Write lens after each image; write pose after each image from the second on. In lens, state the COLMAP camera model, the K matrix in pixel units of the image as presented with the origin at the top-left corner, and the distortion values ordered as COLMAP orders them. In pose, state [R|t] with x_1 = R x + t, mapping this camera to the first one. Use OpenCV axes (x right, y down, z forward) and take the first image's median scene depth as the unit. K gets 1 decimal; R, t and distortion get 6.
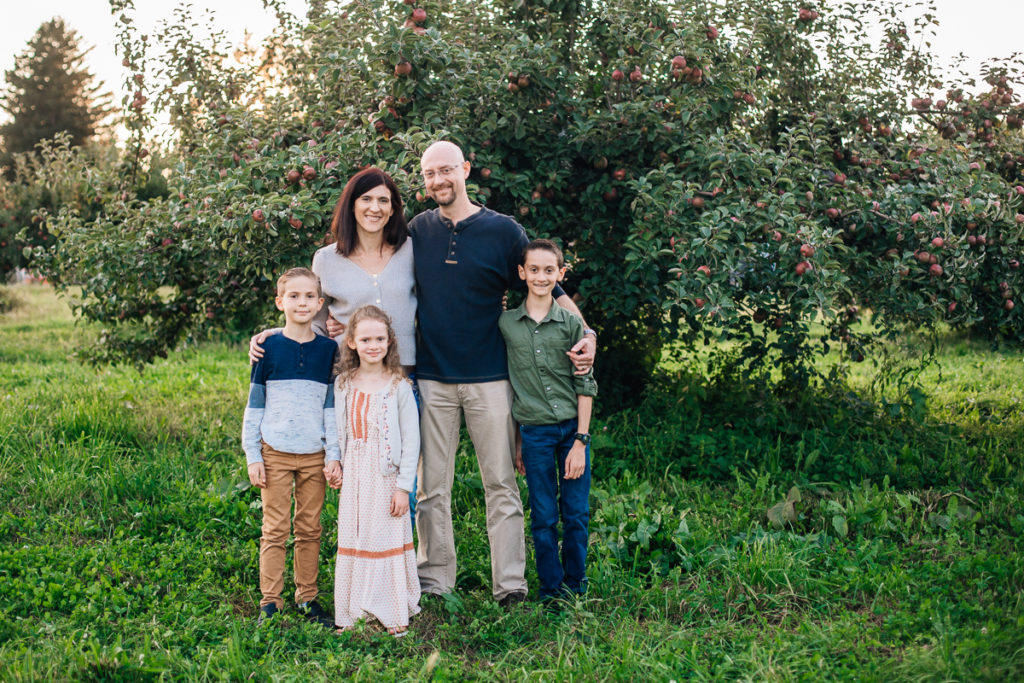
lens RADIAL K [[1729.1, 0, 456.0], [0, 1729.1, 340.3], [0, 0, 1]] dist [-0.120614, -0.068198]
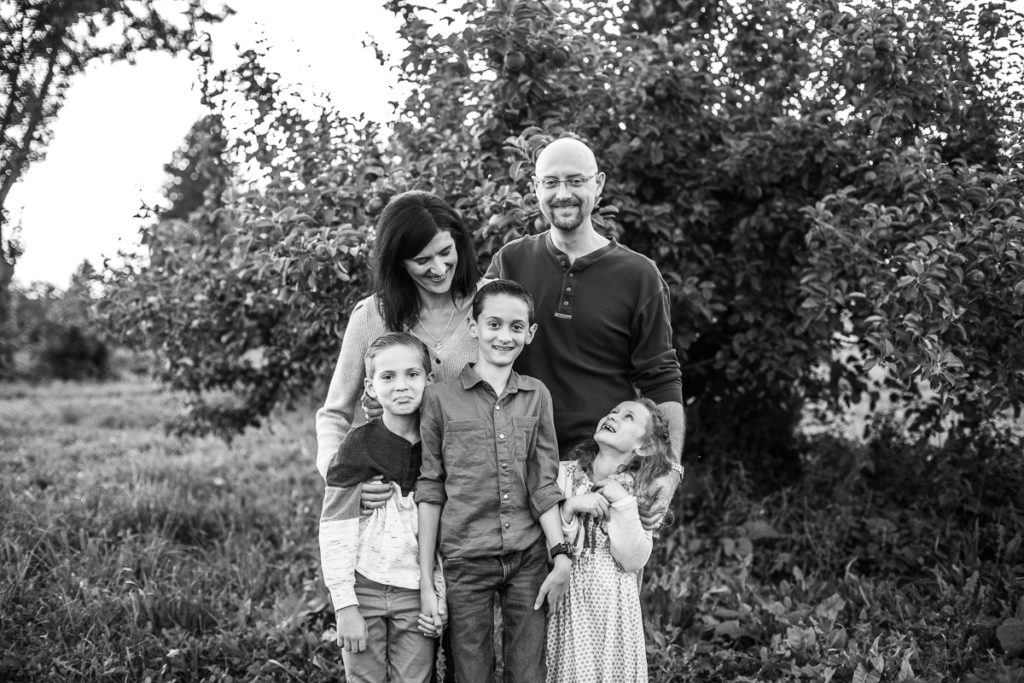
lens RADIAL K [[1487.7, 0, 514.9], [0, 1487.7, 369.8], [0, 0, 1]] dist [-0.139540, 0.115631]
pose [[0.999435, -0.015341, -0.029921, -0.012023], [0.014897, 0.999776, -0.015019, -0.010030], [0.030145, 0.014565, 0.999439, 0.322926]]
